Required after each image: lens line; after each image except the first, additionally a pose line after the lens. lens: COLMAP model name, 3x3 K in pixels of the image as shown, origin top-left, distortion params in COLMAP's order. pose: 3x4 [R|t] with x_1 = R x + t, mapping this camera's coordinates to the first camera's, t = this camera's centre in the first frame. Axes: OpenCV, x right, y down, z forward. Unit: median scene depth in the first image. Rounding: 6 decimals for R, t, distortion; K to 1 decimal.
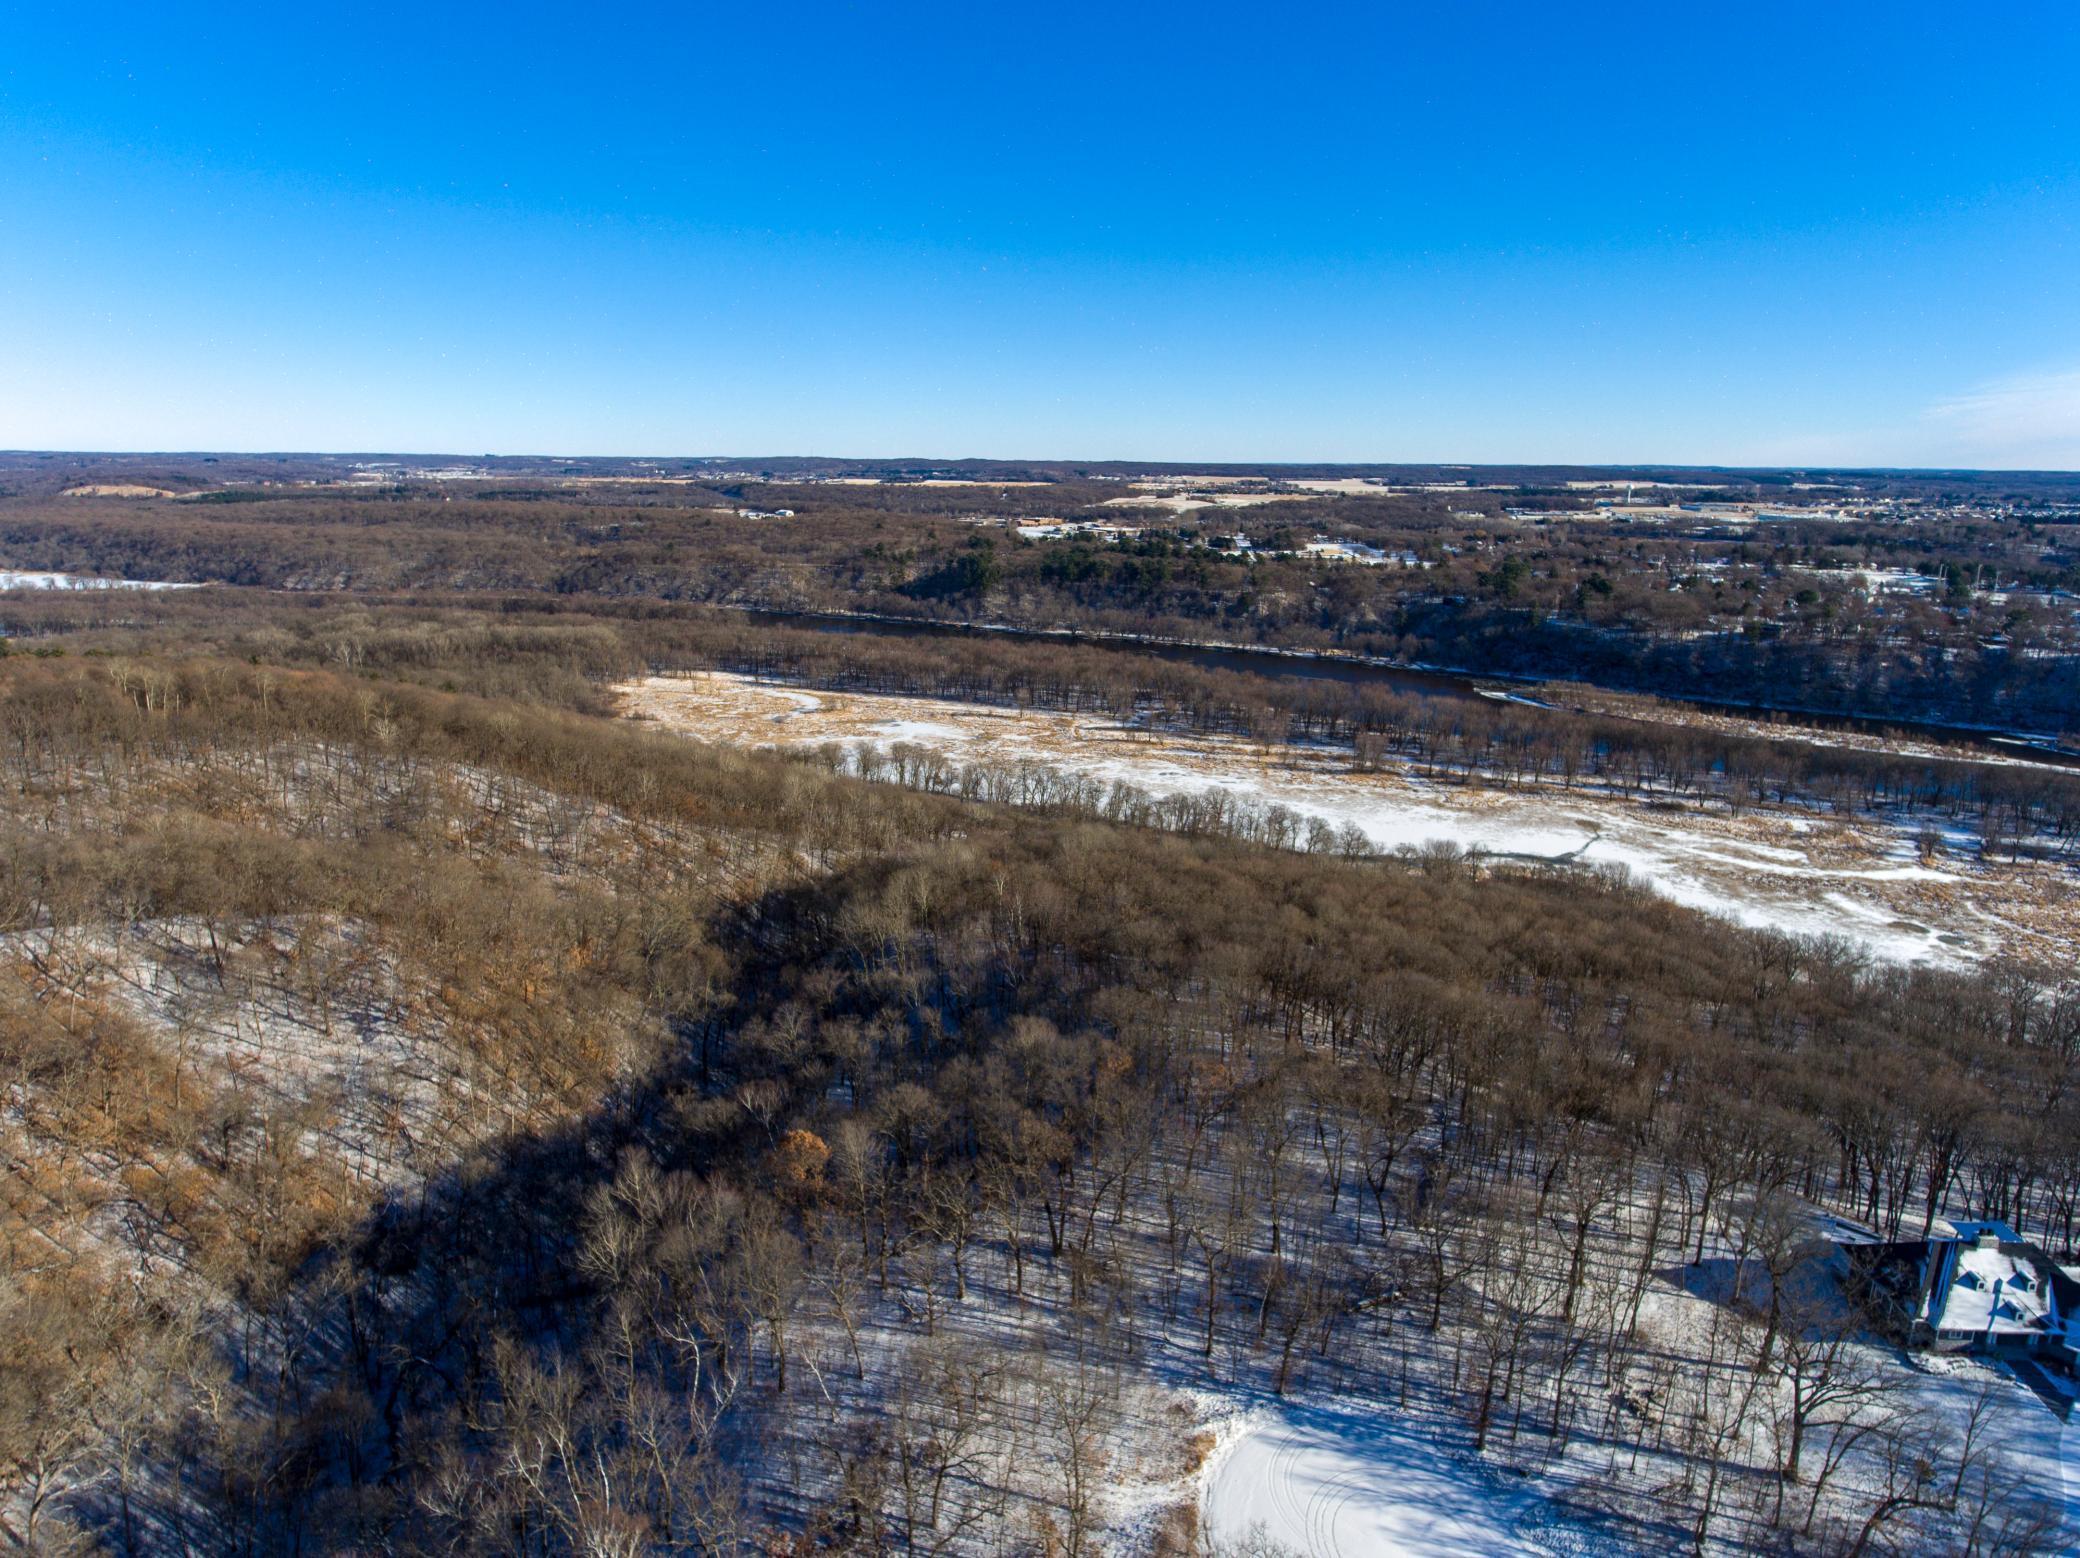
lens RADIAL K [[1219.9, 0, 1040.2], [0, 1219.9, 768.0], [0, 0, 1]] dist [-0.005571, 0.005506]
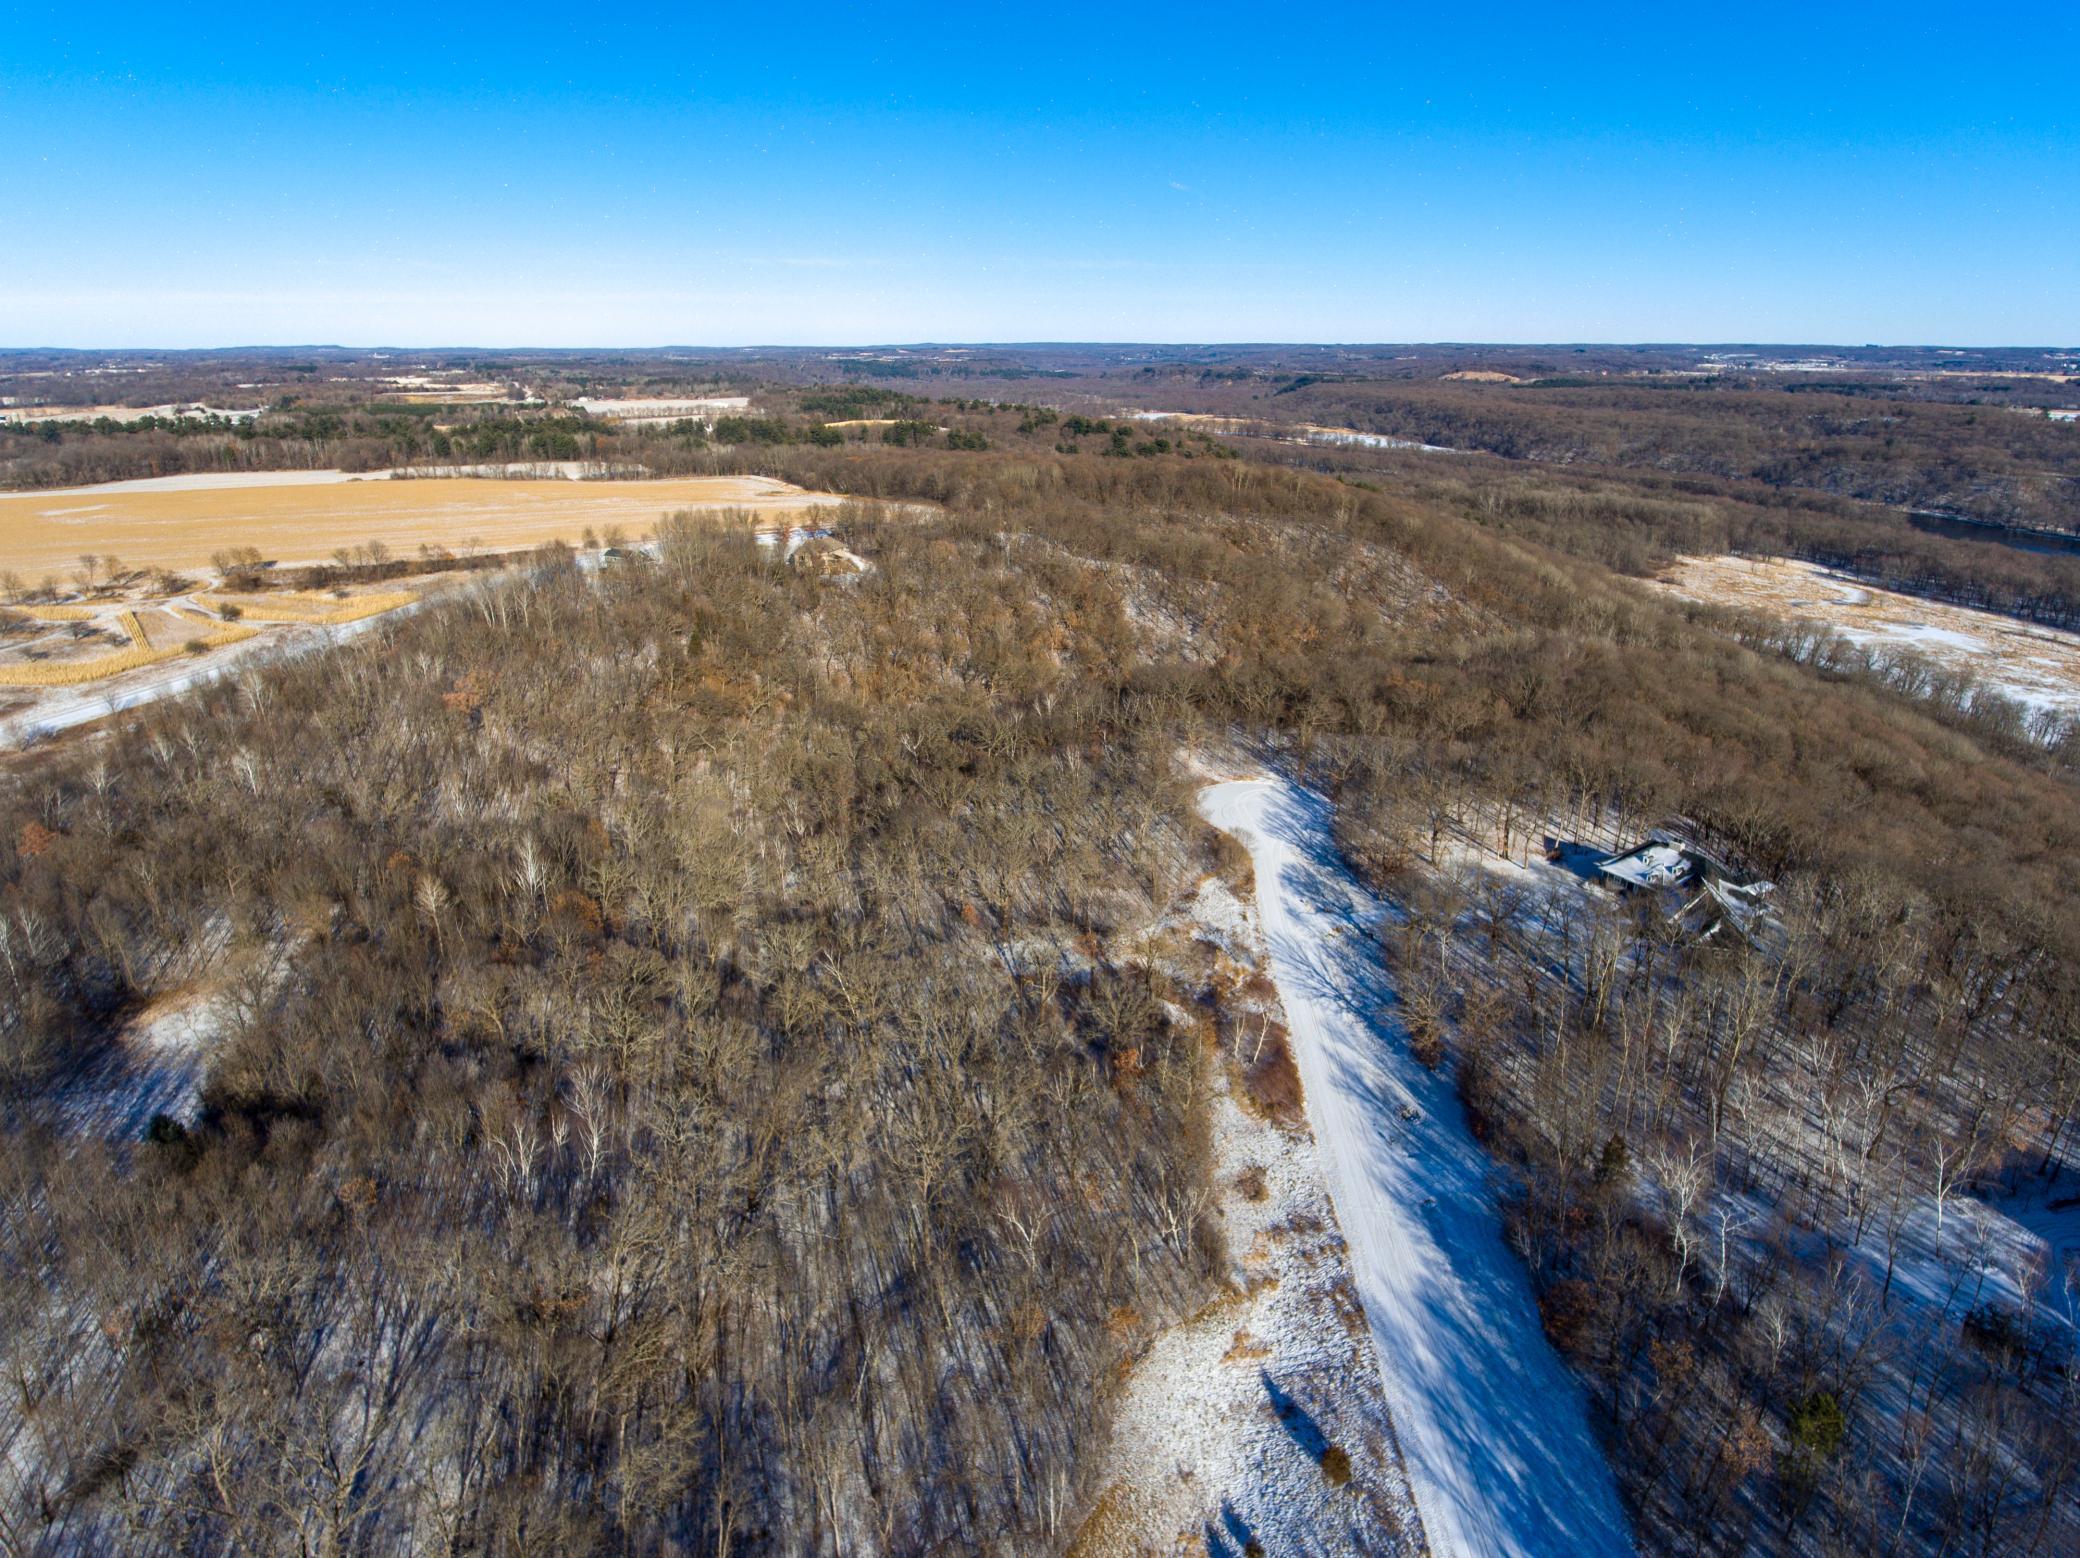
lens RADIAL K [[1216.9, 0, 1038.6], [0, 1216.9, 768.9], [0, 0, 1]] dist [-0.001801, 0.001174]
pose [[0.540277, 0.273775, -0.795706, 0.219150], [-0.206789, 0.959794, 0.189824, 0.023586], [0.815683, 0.061986, 0.575168, -0.080629]]
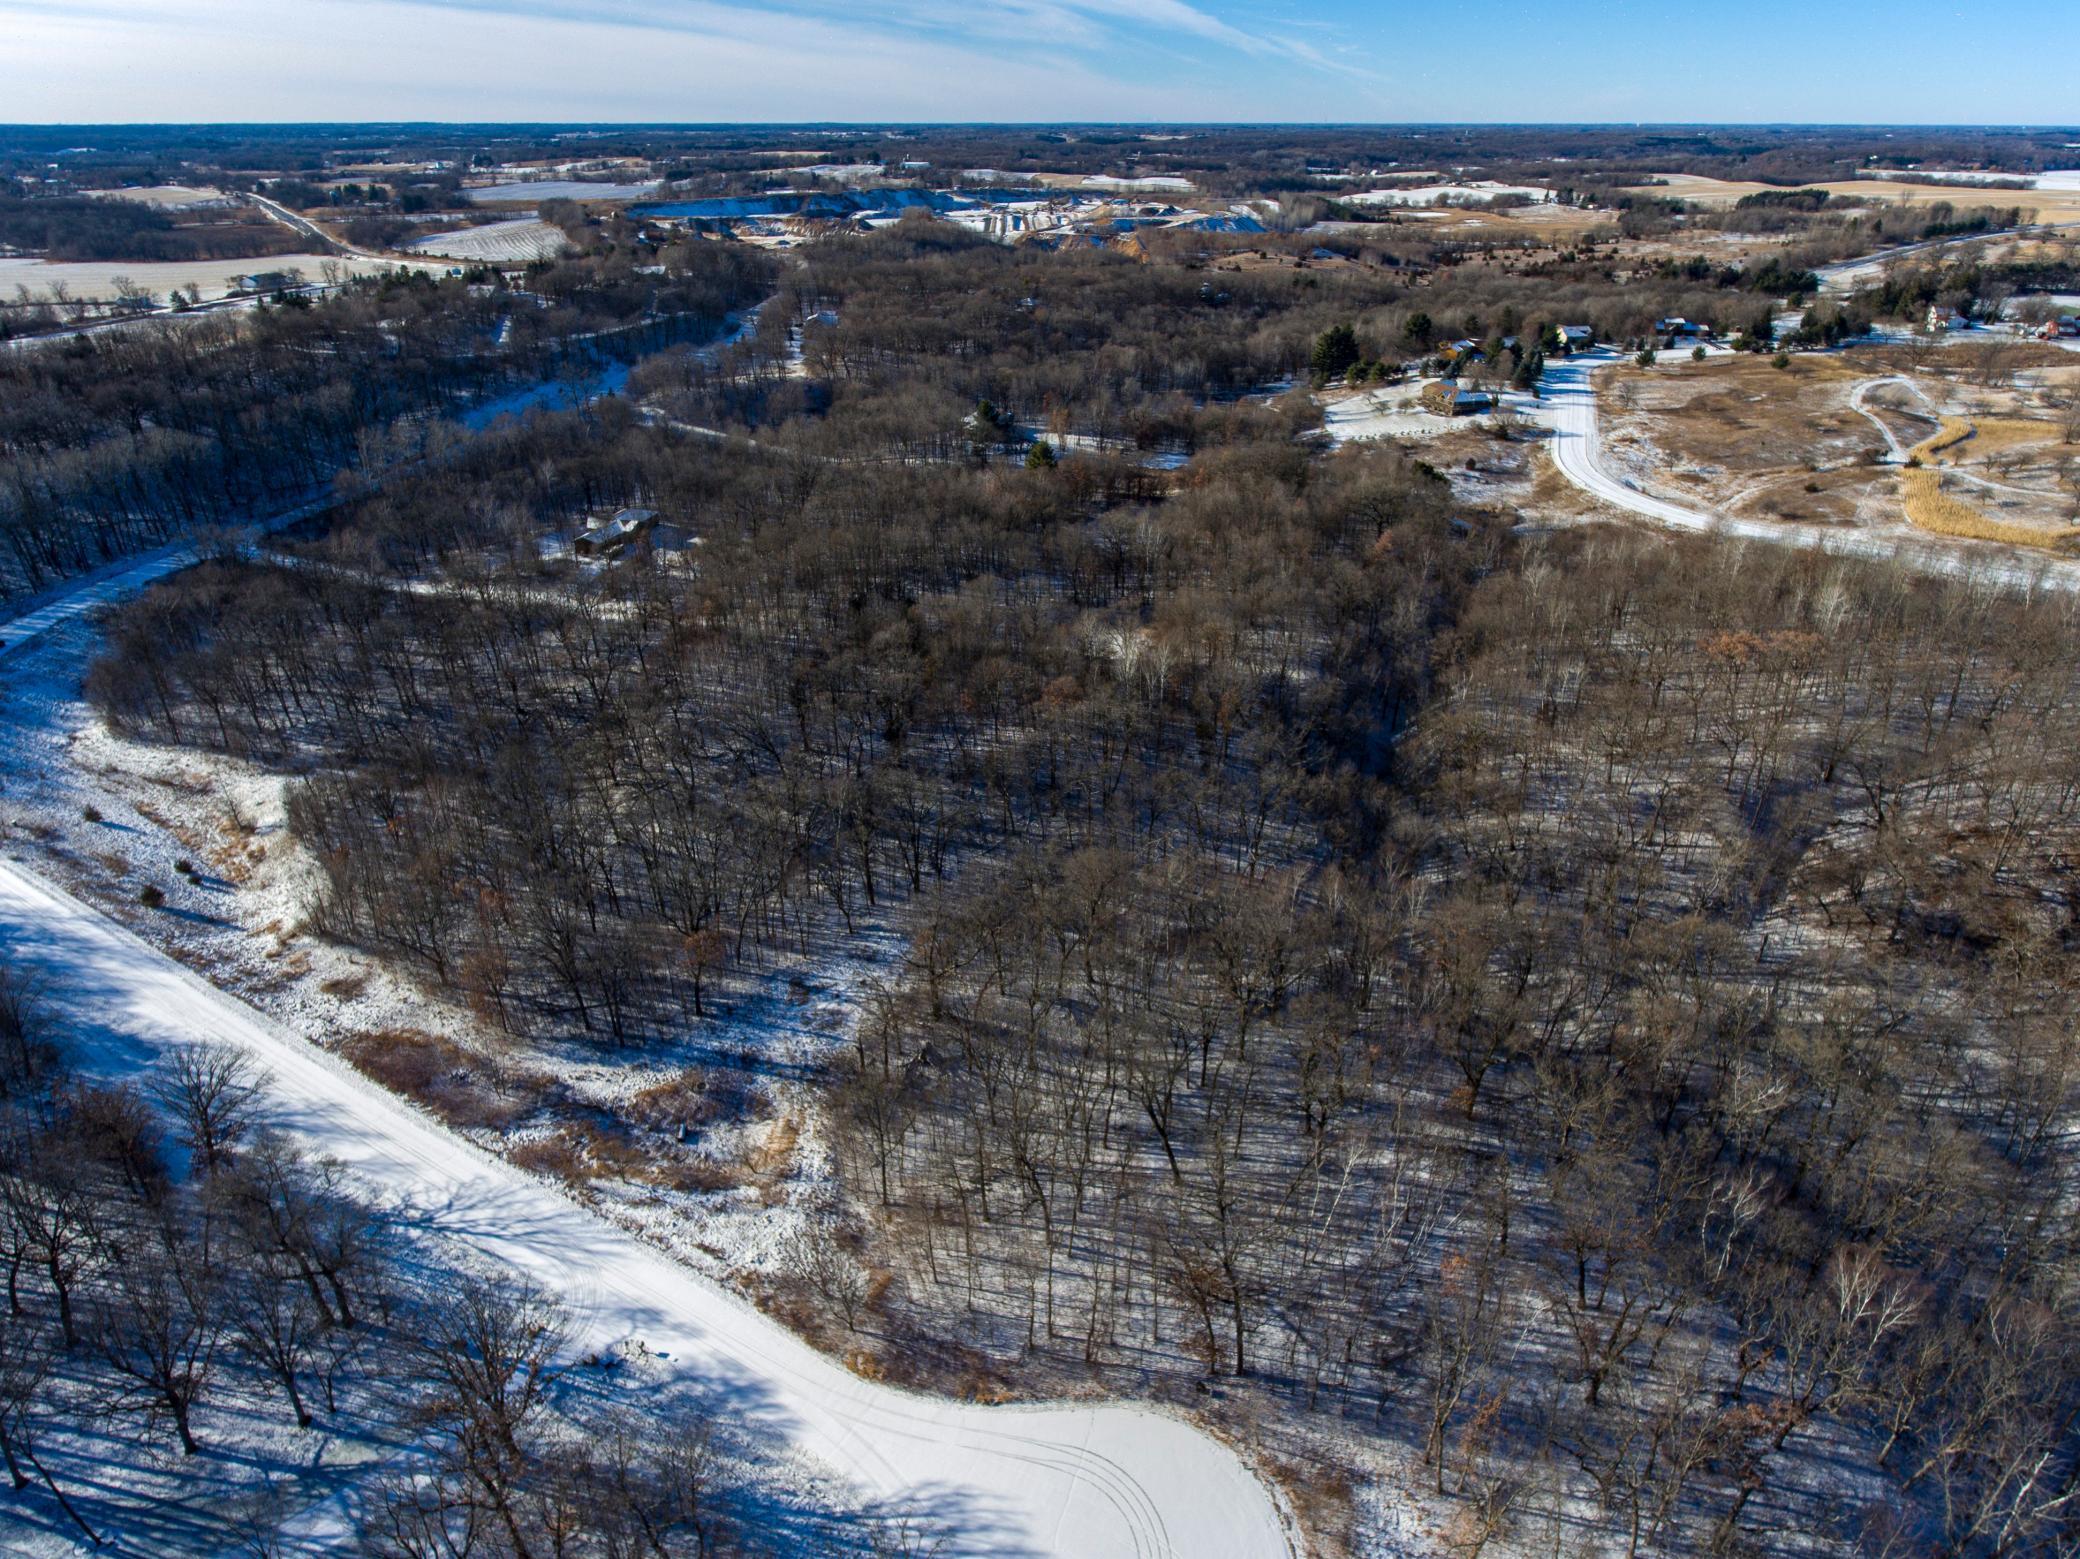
lens RADIAL K [[1249.9, 0, 1039.2], [0, 1249.9, 768.0], [0, 0, 1]] dist [0.002016, -0.002993]
pose [[-0.997826, 0.022957, -0.061770, 0.040182], [-0.024104, 0.745253, 0.666346, -0.036398], [0.061331, 0.666386, -0.743080, 0.146380]]
